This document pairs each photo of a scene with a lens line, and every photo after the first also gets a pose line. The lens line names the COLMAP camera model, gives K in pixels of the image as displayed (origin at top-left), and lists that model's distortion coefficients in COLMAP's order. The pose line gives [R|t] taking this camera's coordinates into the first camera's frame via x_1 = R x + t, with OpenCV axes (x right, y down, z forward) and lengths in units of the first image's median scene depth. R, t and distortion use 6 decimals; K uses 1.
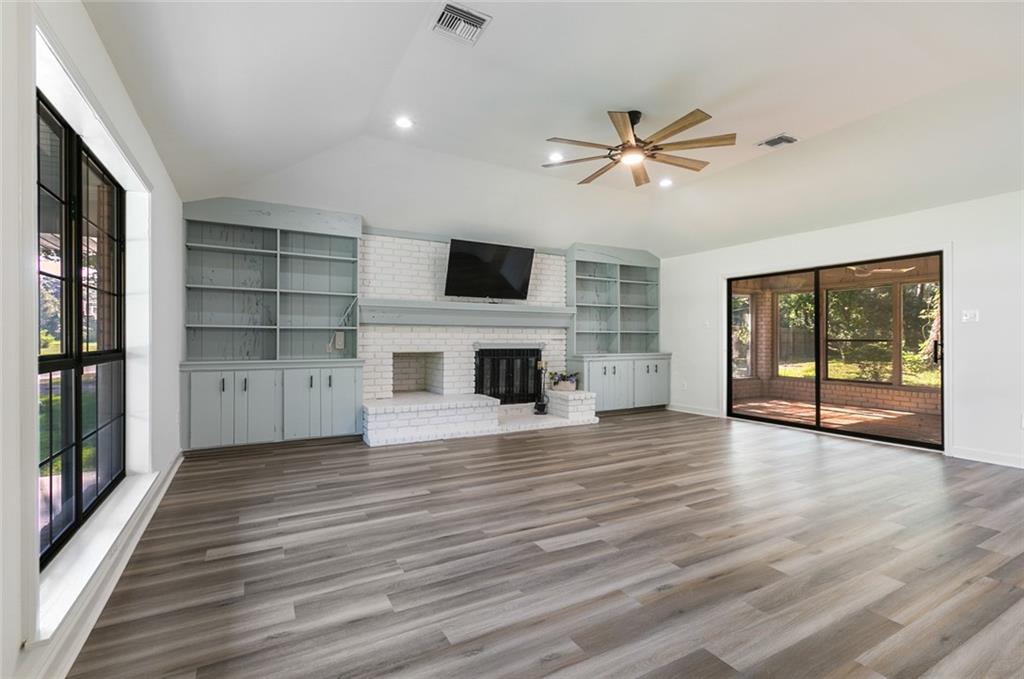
lens RADIAL K [[465.3, 0, 506.9], [0, 465.3, 339.5], [0, 0, 1]] dist [-0.002565, -0.000131]
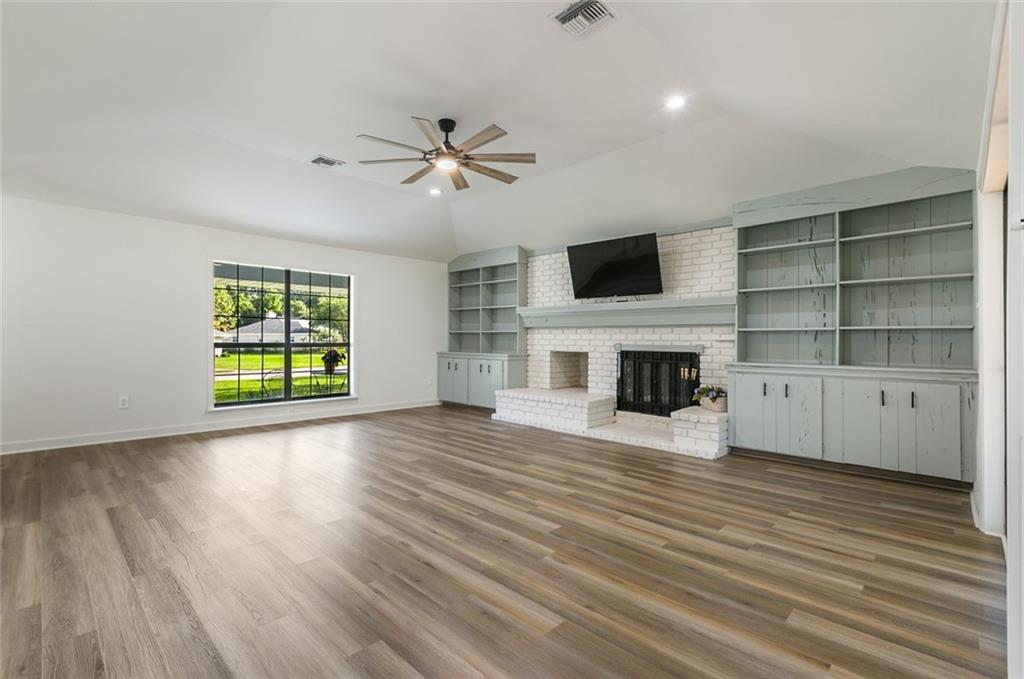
lens RADIAL K [[465.3, 0, 507.9], [0, 465.3, 337.6], [0, 0, 1]] dist [-0.002565, -0.000131]
pose [[0.290123, -0.007438, -0.956960, 0.800838], [-0.009902, 0.999893, -0.010774, 0.006657], [0.956938, 0.012601, 0.290018, 0.514627]]
